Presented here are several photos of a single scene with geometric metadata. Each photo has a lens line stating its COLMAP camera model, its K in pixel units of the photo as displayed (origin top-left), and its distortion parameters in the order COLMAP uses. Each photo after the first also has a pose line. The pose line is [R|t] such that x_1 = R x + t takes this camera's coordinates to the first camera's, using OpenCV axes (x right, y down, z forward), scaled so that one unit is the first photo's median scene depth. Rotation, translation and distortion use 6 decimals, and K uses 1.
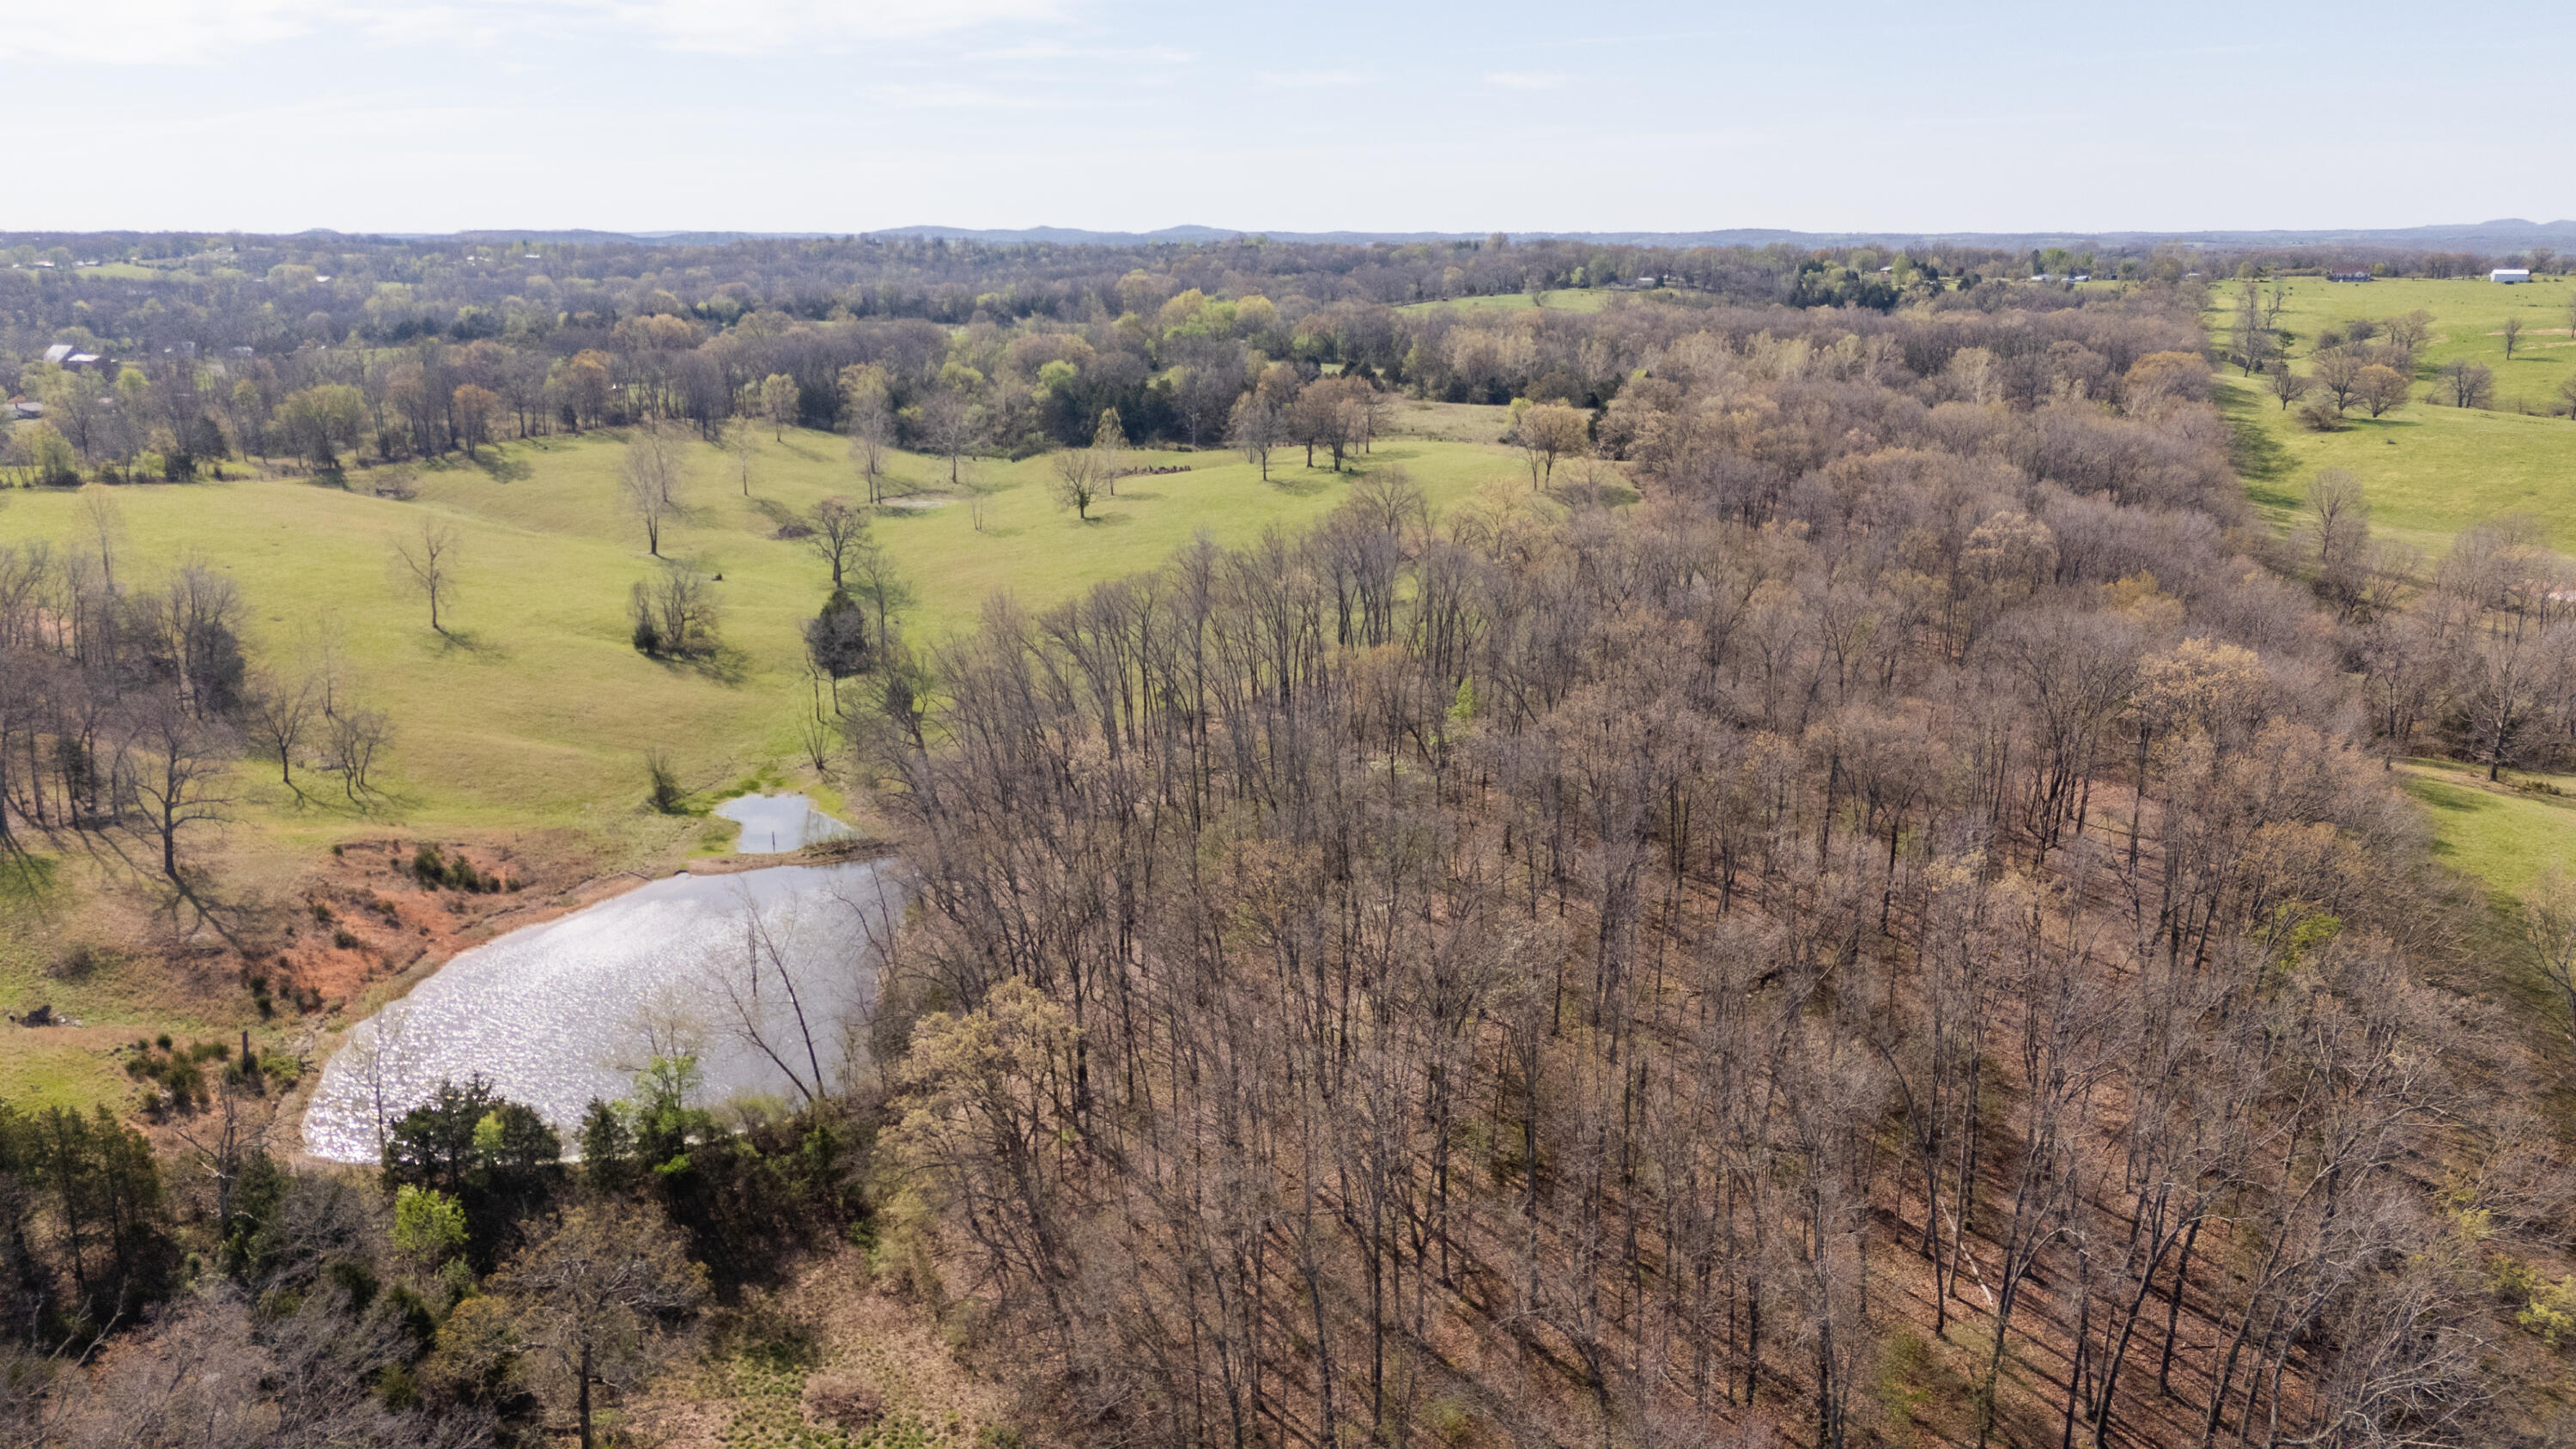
lens RADIAL K [[1885.7, 0, 1303.6], [0, 1885.7, 736.4], [0, 0, 1]] dist [0.073717, -0.065406]
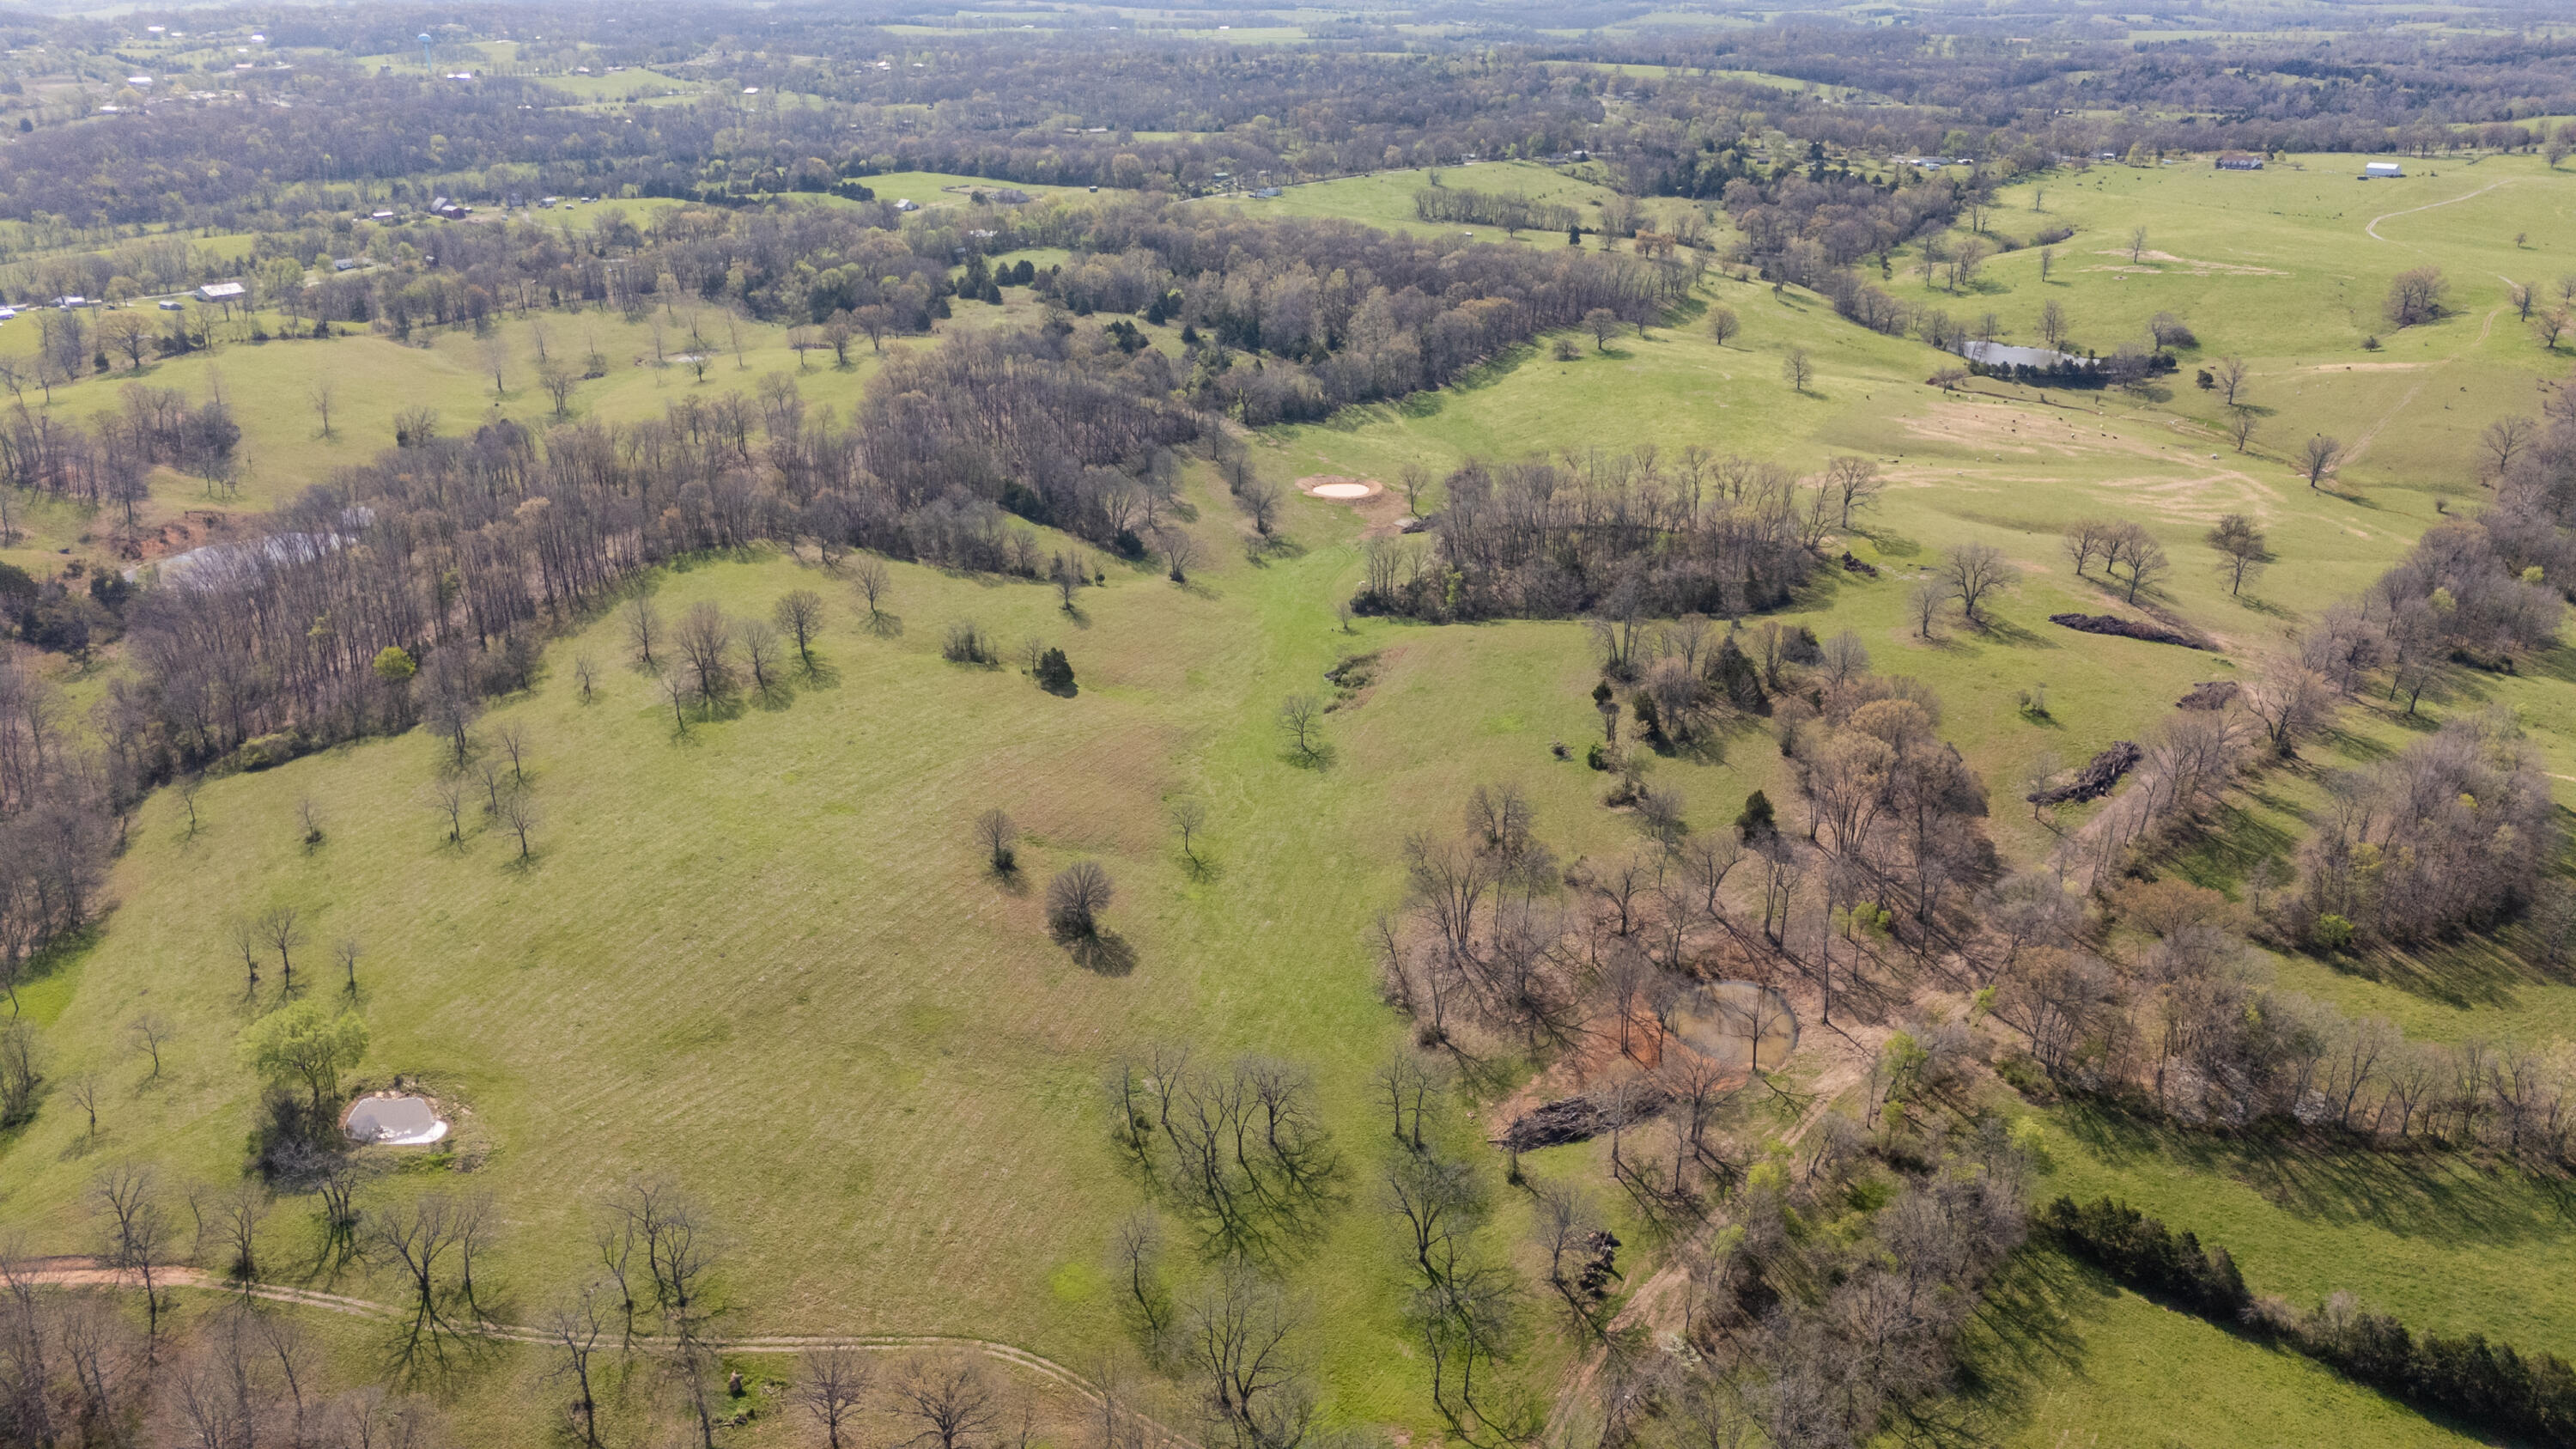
lens RADIAL K [[1885.7, 0, 1298.0], [0, 1885.7, 761.8], [0, 0, 1]] dist [0.073717, -0.065406]
pose [[0.949696, 0.121469, -0.288657, 1.031585], [-0.077132, 0.984046, 0.160327, -0.086796], [0.303526, -0.129997, 0.943913, -0.682809]]
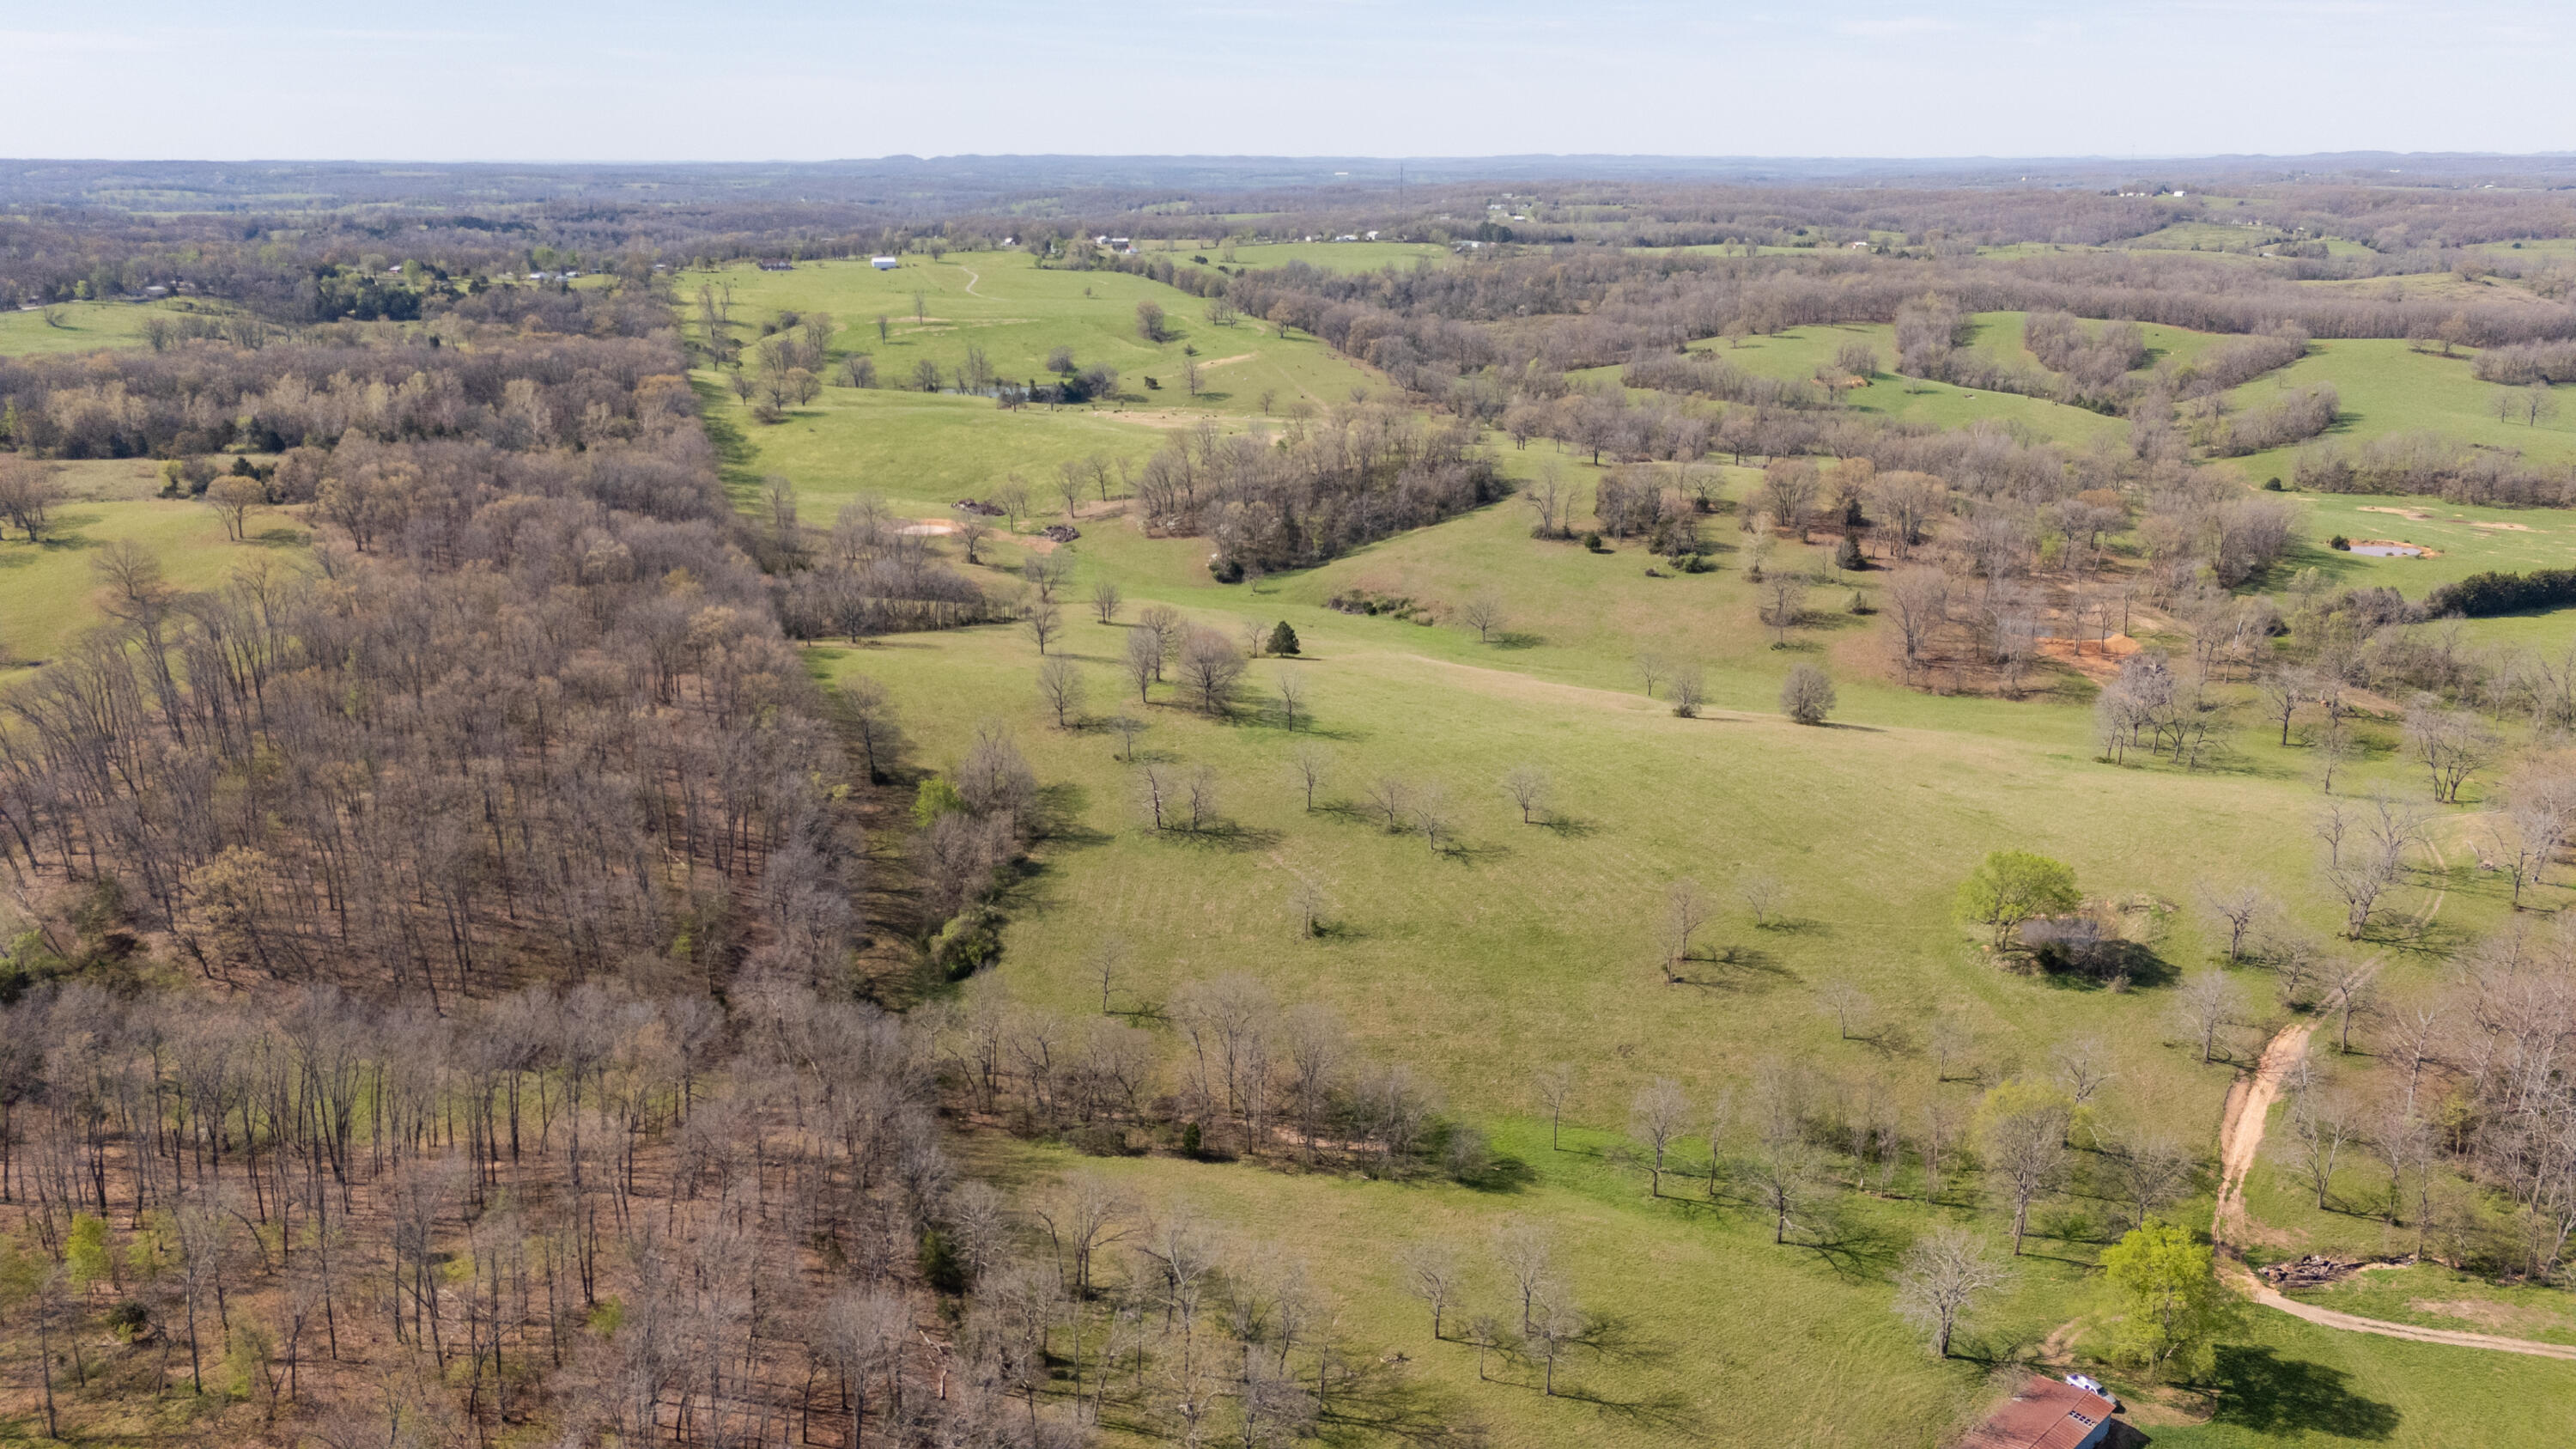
lens RADIAL K [[1885.7, 0, 1304.3], [0, 1885.7, 729.1], [0, 0, 1]] dist [0.073717, -0.065406]
pose [[0.737410, -0.197155, 0.646032, -0.201240], [0.174317, 0.979601, 0.099979, -0.003291], [-0.652564, 0.038889, 0.756735, -0.469313]]
